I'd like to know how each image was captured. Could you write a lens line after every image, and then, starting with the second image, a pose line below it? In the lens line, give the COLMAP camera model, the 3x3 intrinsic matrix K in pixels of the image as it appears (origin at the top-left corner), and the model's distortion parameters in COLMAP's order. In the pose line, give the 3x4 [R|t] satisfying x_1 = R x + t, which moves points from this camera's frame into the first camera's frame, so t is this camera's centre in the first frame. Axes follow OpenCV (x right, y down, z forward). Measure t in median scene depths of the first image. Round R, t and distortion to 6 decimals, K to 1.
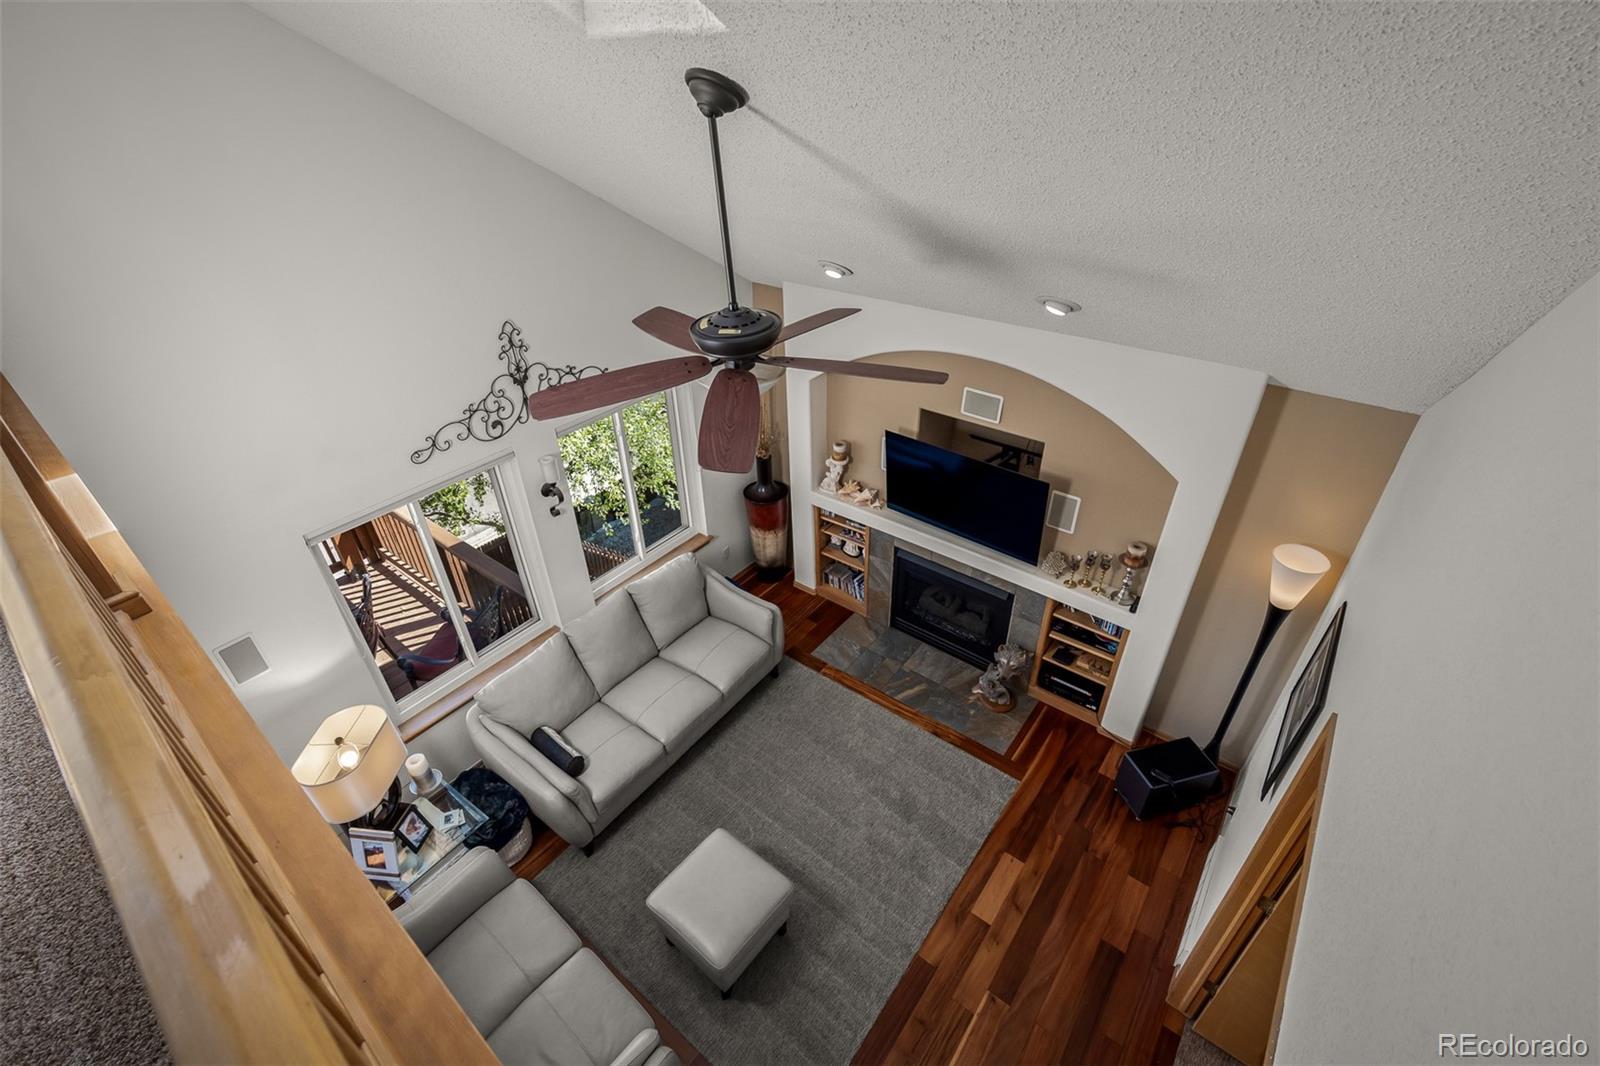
lens RADIAL K [[715.9, 0, 793.6], [0, 715.9, 523.4], [0, 0, 1]] dist [-0.001498, -0.001194]
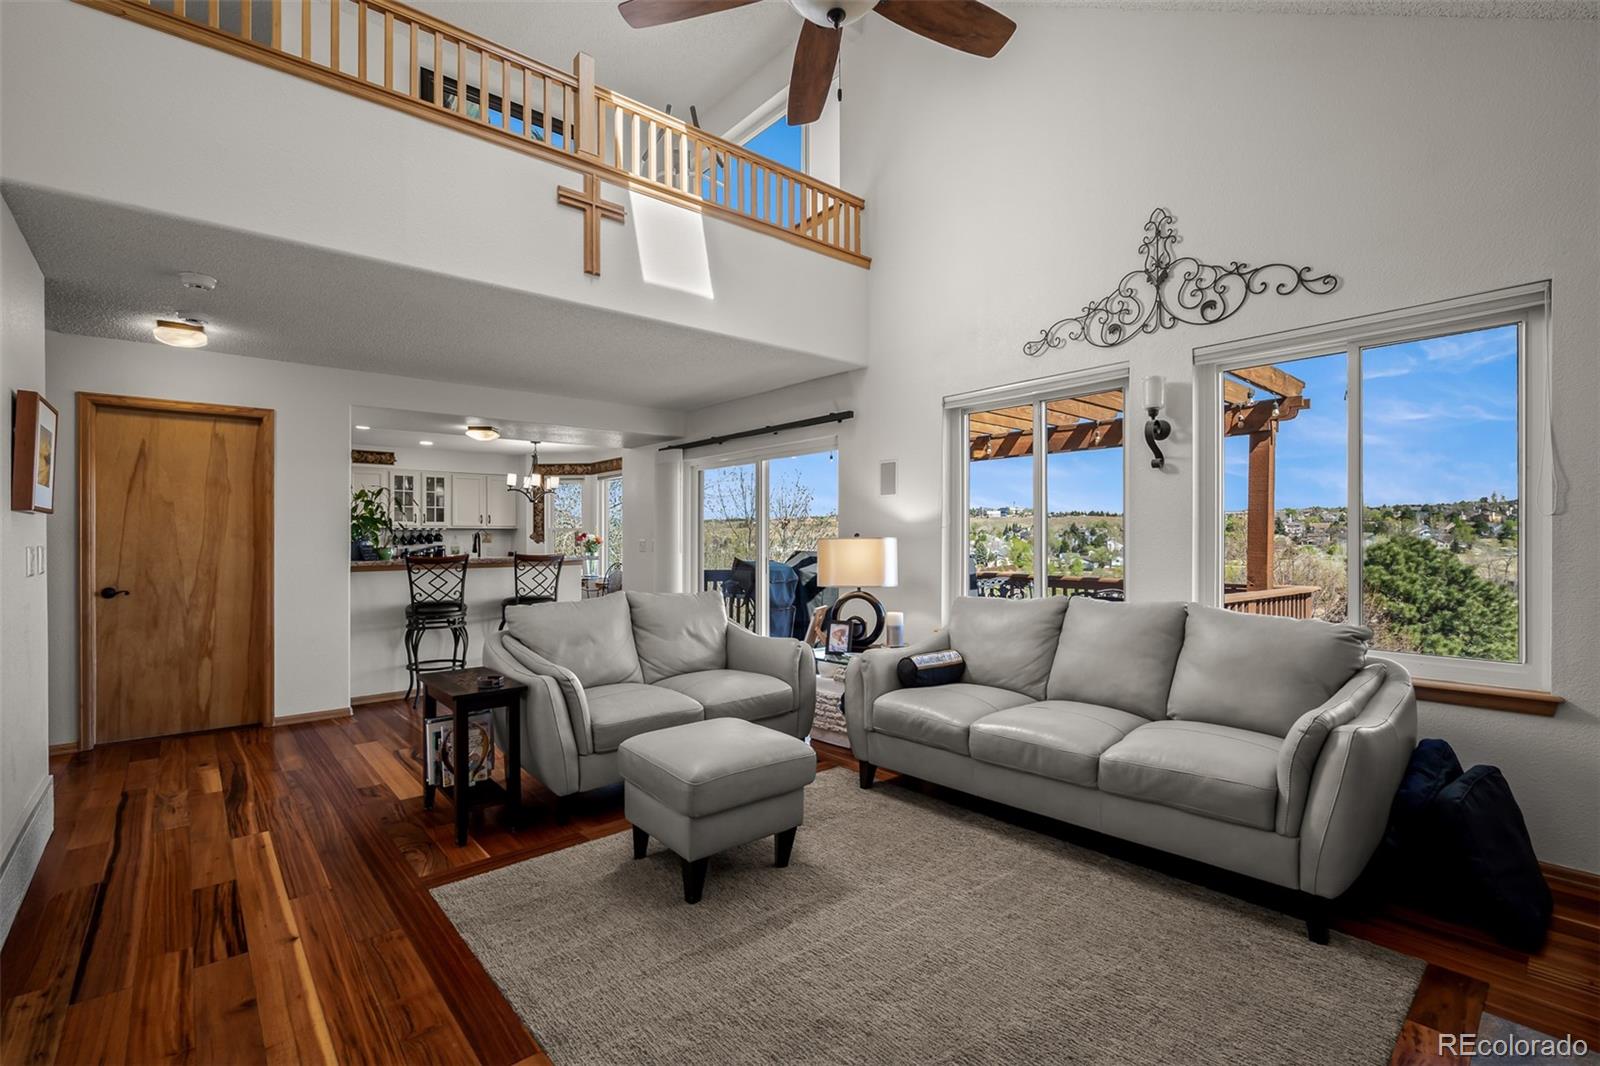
lens RADIAL K [[715.9, 0, 802.9], [0, 715.9, 538.7], [0, 0, 1]] dist [-0.001498, -0.001194]
pose [[-0.177863, 0.023149, -0.983783, 0.533878], [-0.532533, 0.838421, 0.116008, 0.183123], [0.827510, 0.544531, -0.136796, 0.949005]]
